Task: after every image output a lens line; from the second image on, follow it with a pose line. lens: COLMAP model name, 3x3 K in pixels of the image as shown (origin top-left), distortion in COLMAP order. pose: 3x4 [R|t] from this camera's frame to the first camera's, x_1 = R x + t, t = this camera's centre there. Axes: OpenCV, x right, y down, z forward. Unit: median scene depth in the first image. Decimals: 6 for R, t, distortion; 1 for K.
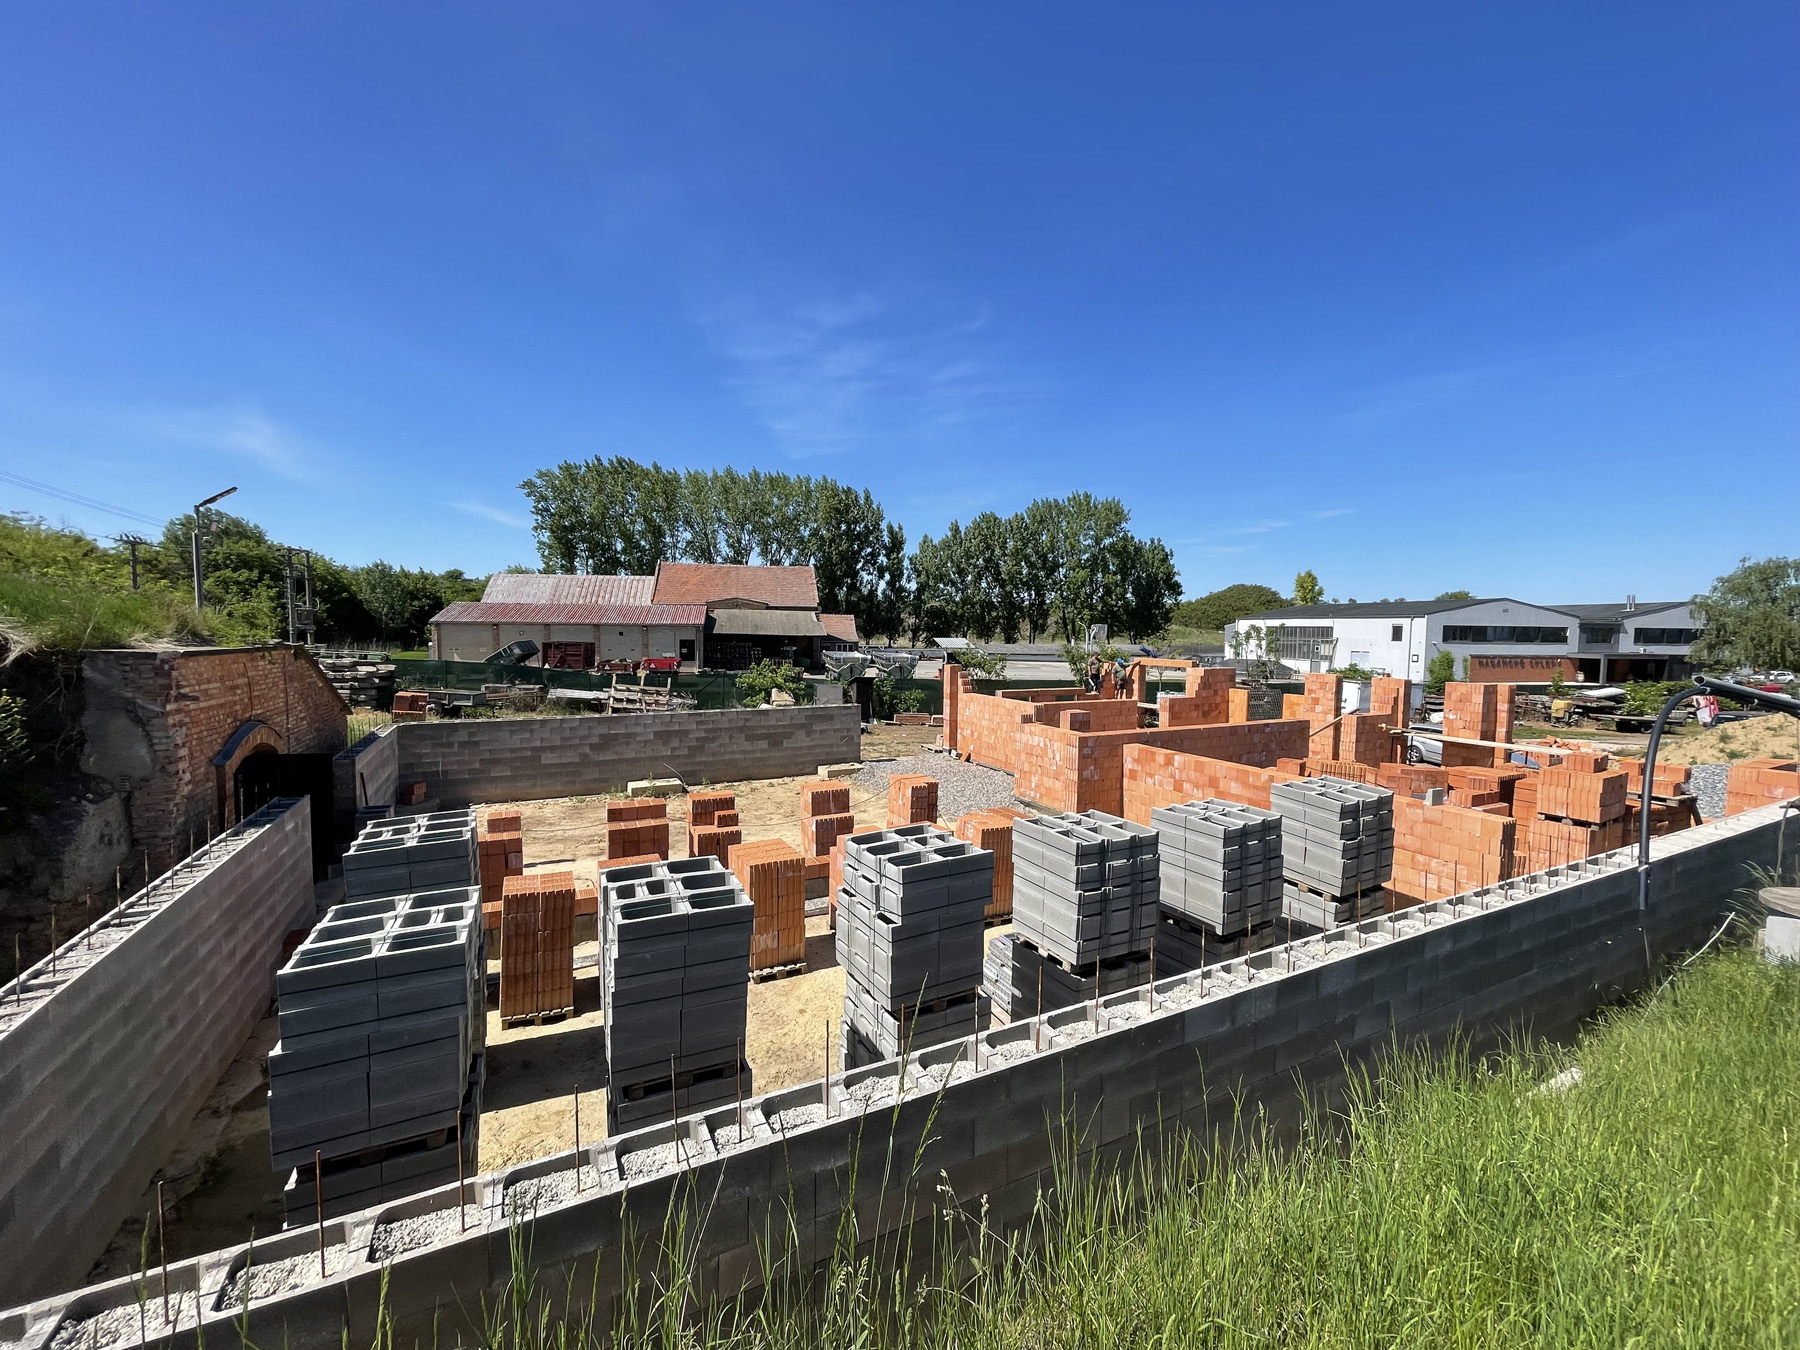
lens RADIAL K [[722.6, 0, 895.1], [0, 722.6, 679.9], [0, 0, 1]] dist [-0.002928, 0.001817]
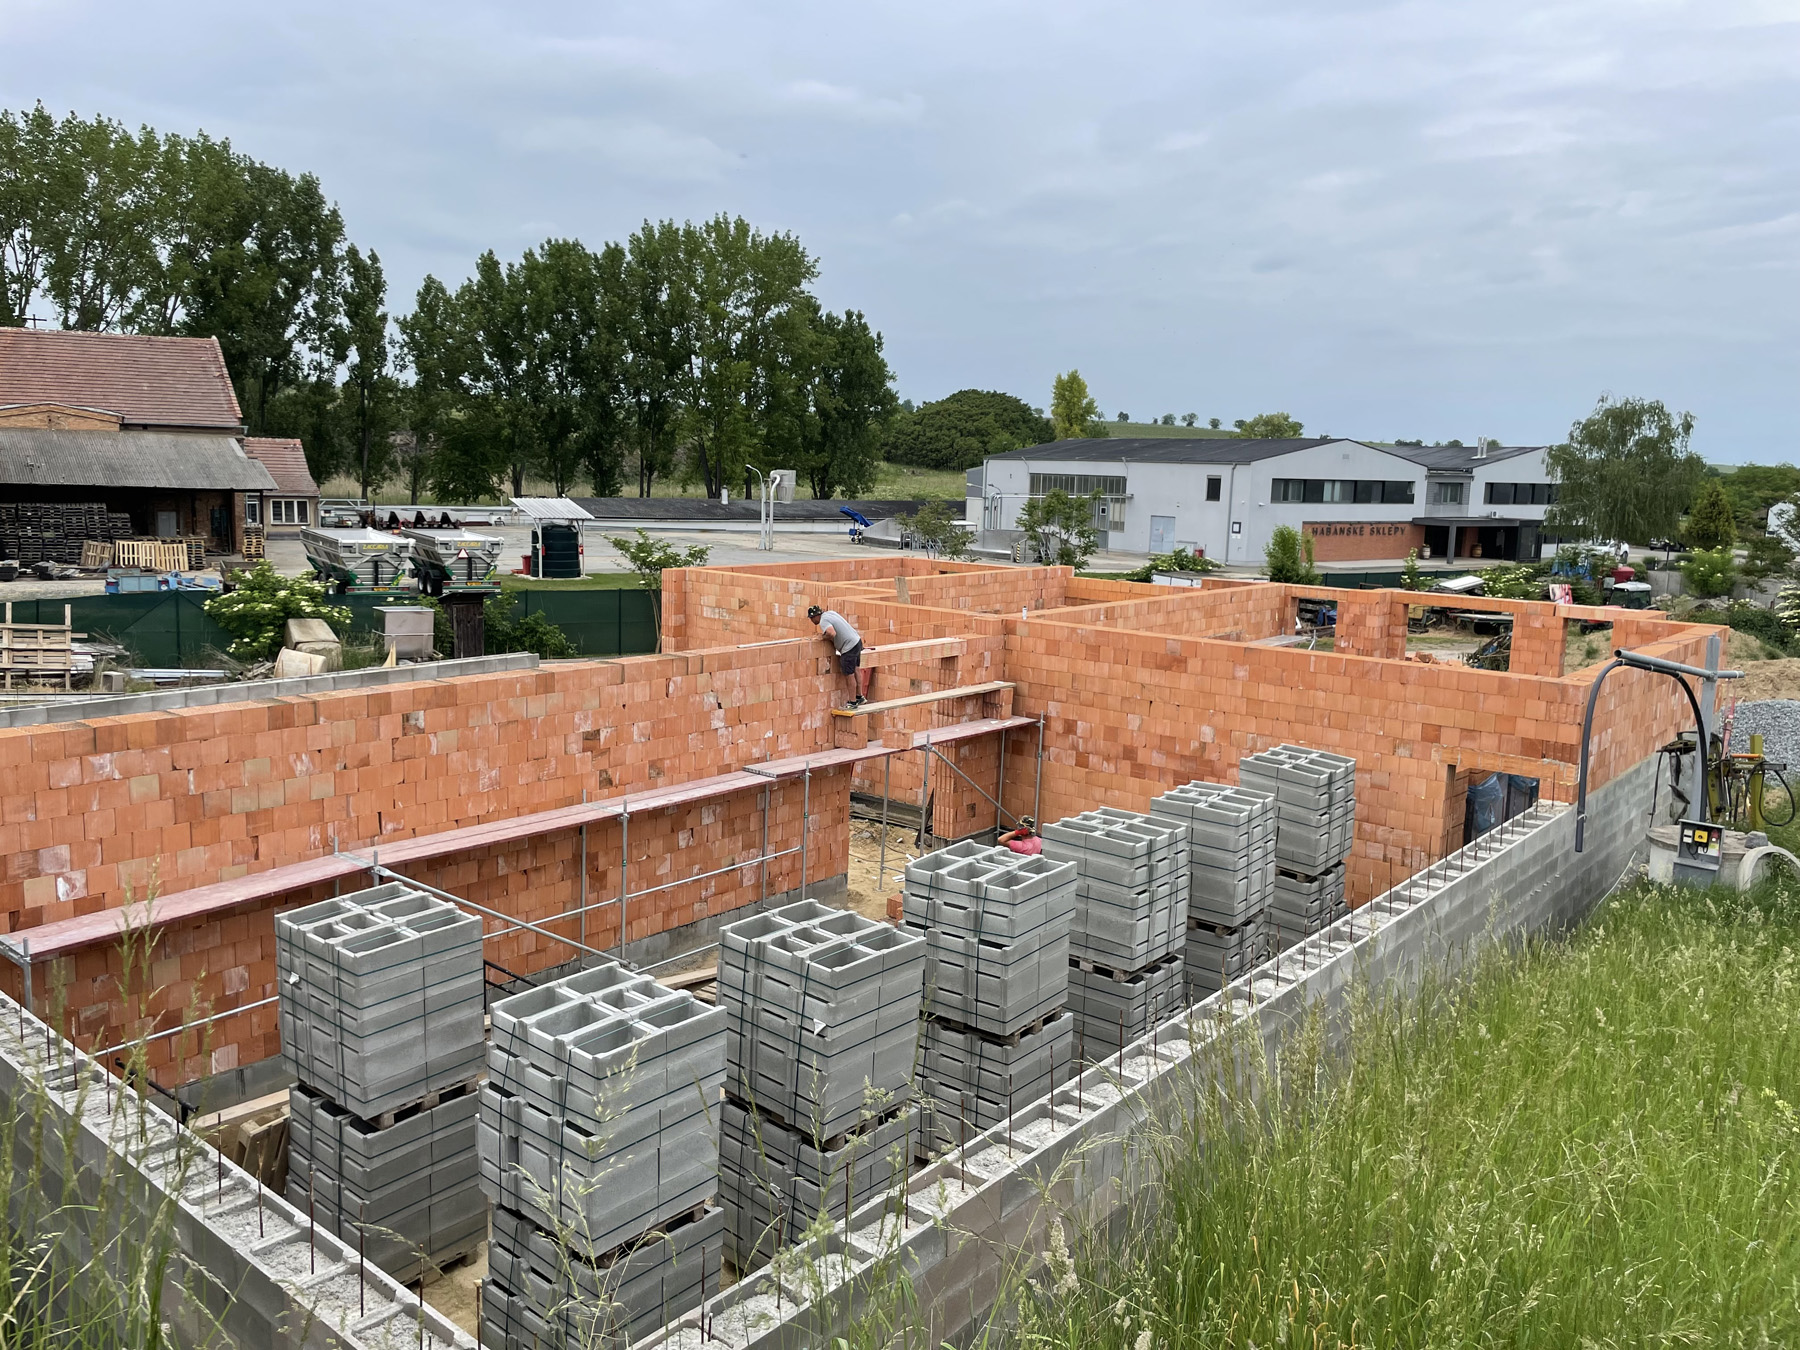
lens RADIAL K [[1351.5, 0, 911.3], [0, 1351.5, 688.7], [0, 0, 1]] dist [0.072934, -0.090367]
pose [[0.916493, -0.050969, 0.396790, -0.060701], [0.010244, 0.994515, 0.104087, -0.014268], [-0.399919, -0.091330, 0.911989, -0.041428]]
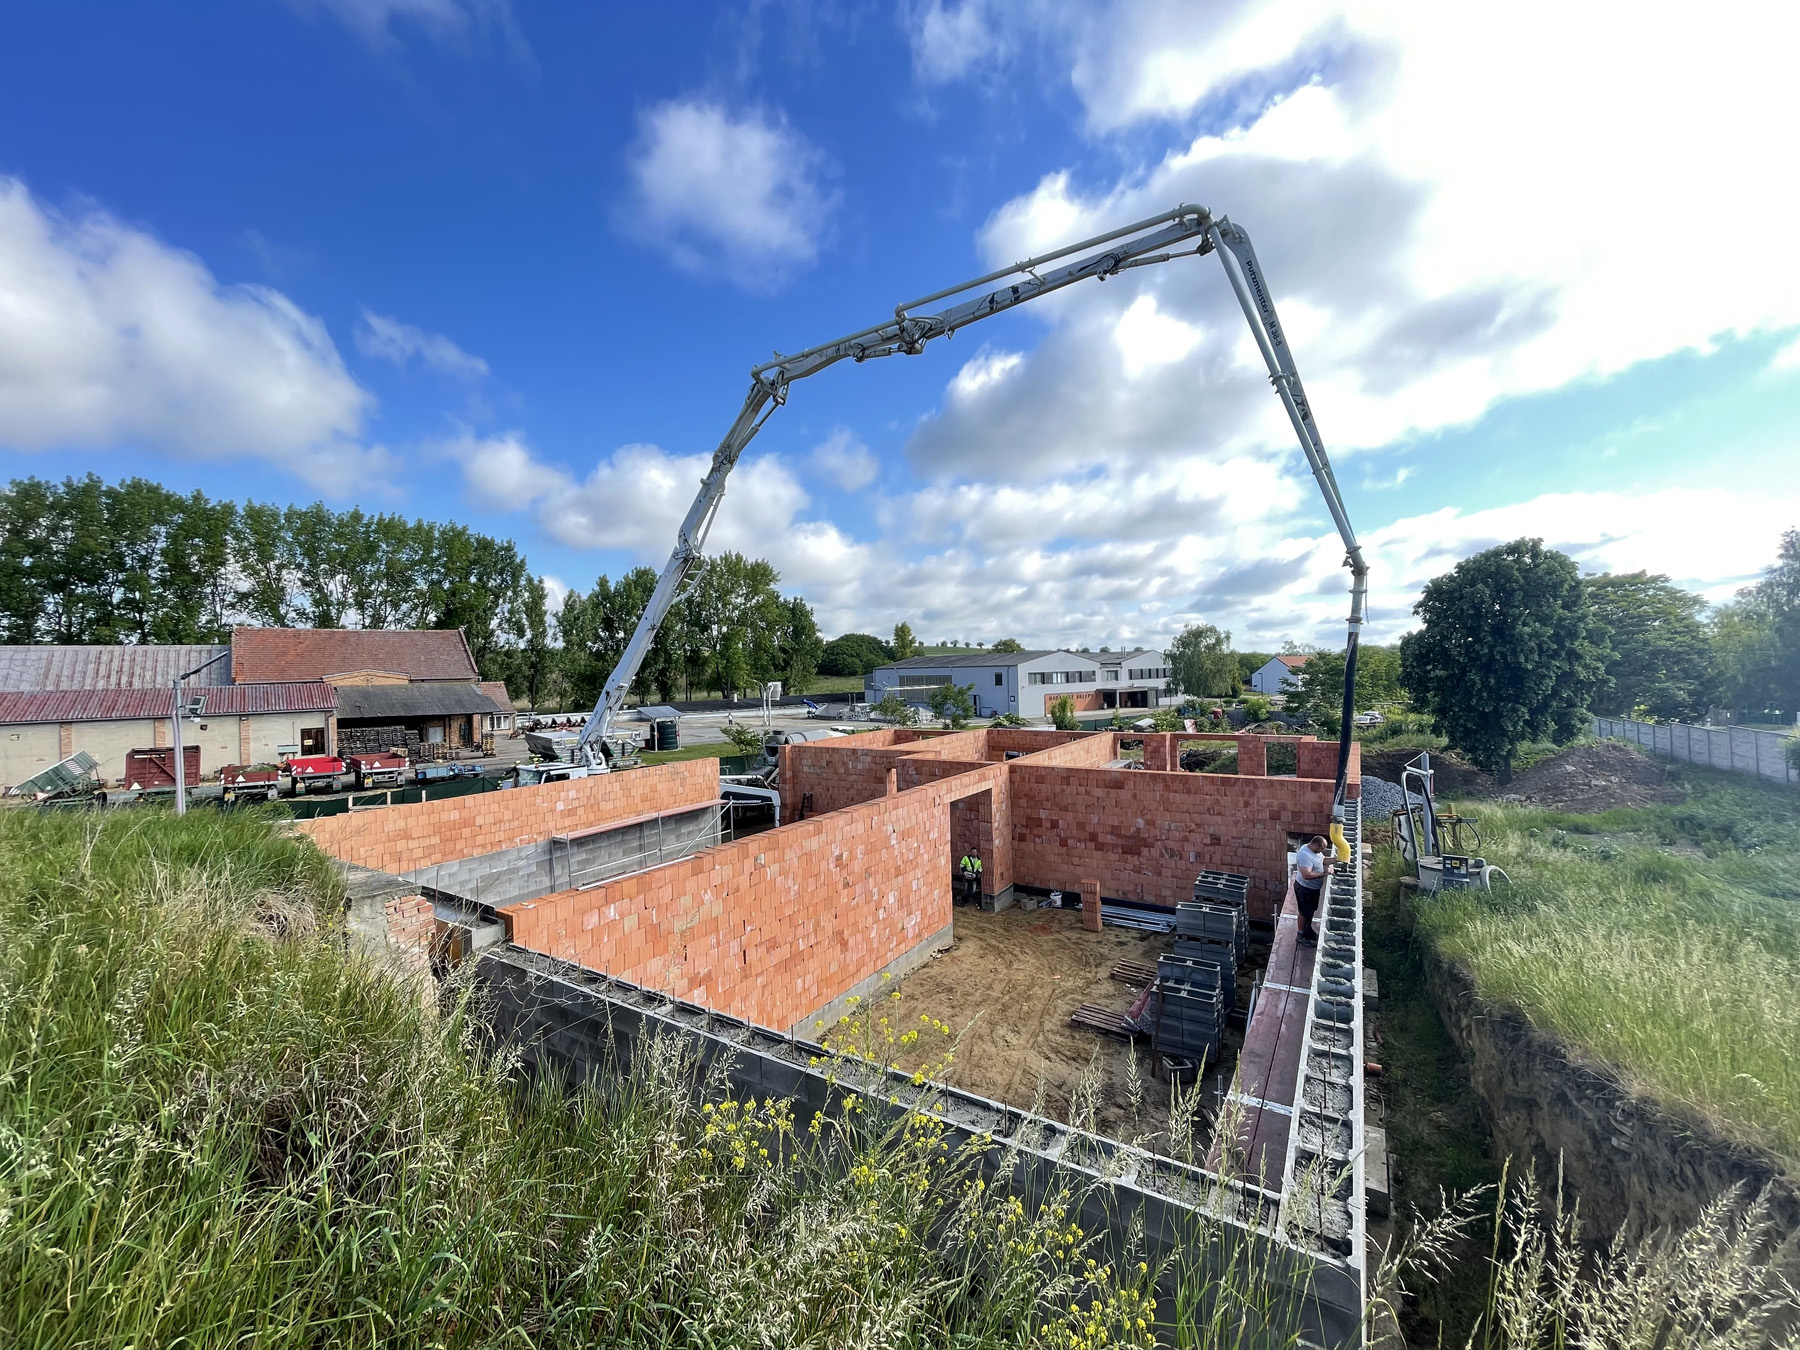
lens RADIAL K [[722.6, 0, 893.1], [0, 722.6, 679.9], [0, 0, 1]] dist [-0.002928, 0.001817]
pose [[0.864366, -0.040058, 0.501266, -0.099089], [0.070919, 0.996570, -0.042650, -0.021909], [-0.497838, 0.072415, 0.864242, -0.007382]]
